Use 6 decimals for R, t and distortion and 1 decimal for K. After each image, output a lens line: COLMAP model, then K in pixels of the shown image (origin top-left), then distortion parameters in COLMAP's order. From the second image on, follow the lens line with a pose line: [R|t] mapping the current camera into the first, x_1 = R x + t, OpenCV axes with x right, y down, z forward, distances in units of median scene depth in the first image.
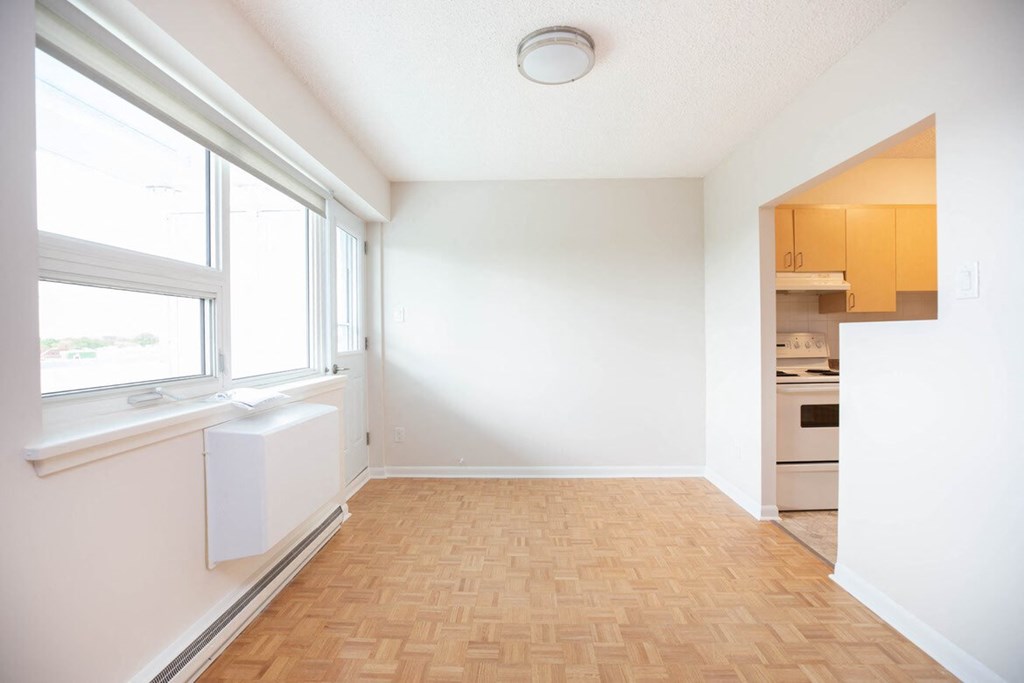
lens RADIAL K [[469.7, 0, 512.0], [0, 469.7, 341.5], [0, 0, 1]] dist [-0.043715, 0.013561]
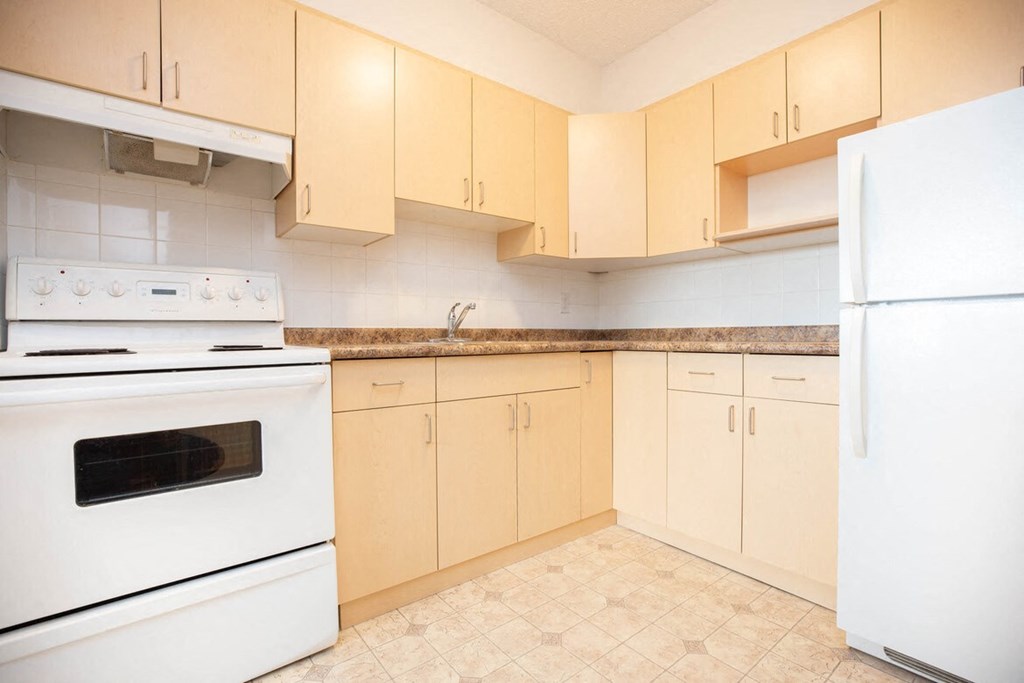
lens RADIAL K [[469.7, 0, 512.0], [0, 469.7, 341.5], [0, 0, 1]] dist [-0.043715, 0.013561]
pose [[0.771003, -0.005339, 0.636809, 0.596014], [0.007332, 0.999973, -0.000495, 0.061443], [-0.636789, 0.005051, 0.771021, 0.494170]]
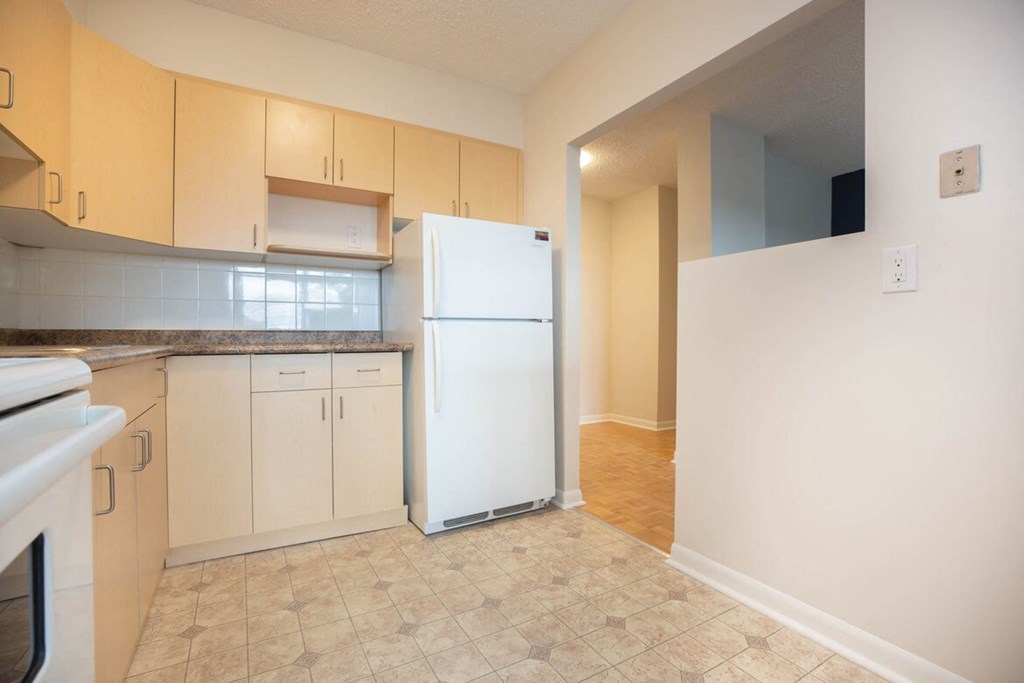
lens RADIAL K [[467.0, 0, 508.8], [0, 467.0, 341.2], [0, 0, 1]] dist [-0.043213, 0.013380]
pose [[-0.515194, 0.001757, 0.857072, 0.466588], [0.013751, 0.999886, 0.006216, 0.060084], [-0.856963, 0.014988, -0.515160, 0.847541]]
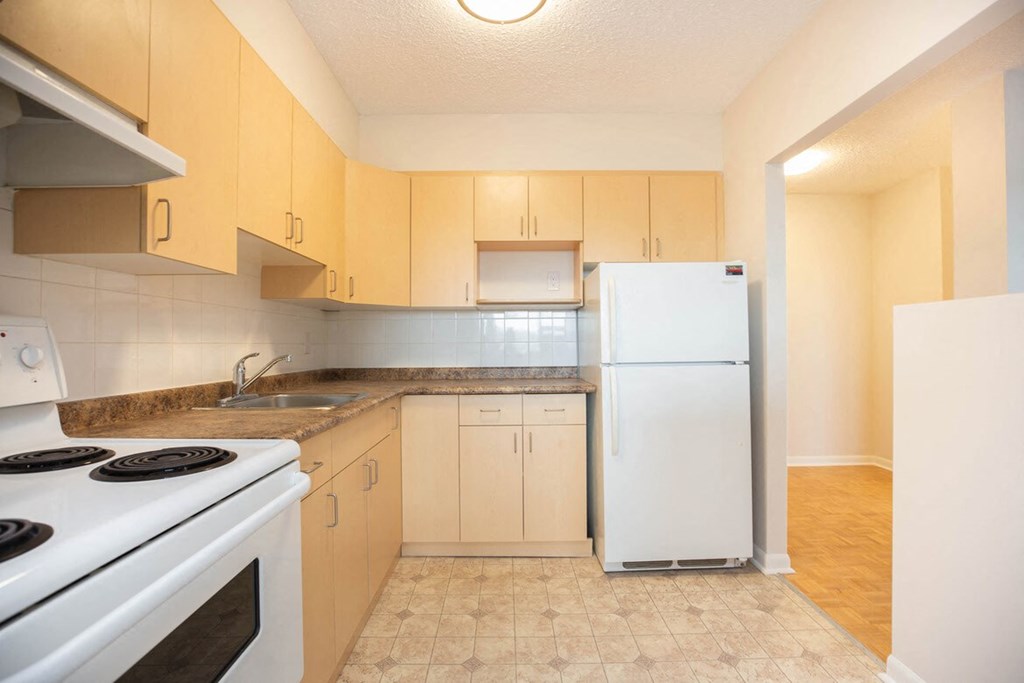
lens RADIAL K [[469.7, 0, 512.0], [0, 469.7, 341.5], [0, 0, 1]] dist [-0.043715, 0.013561]
pose [[-0.028416, 0.014262, 0.999494, 0.408647], [0.017816, 0.999747, -0.013759, 0.006317], [-0.999437, 0.017416, -0.028662, 0.765271]]
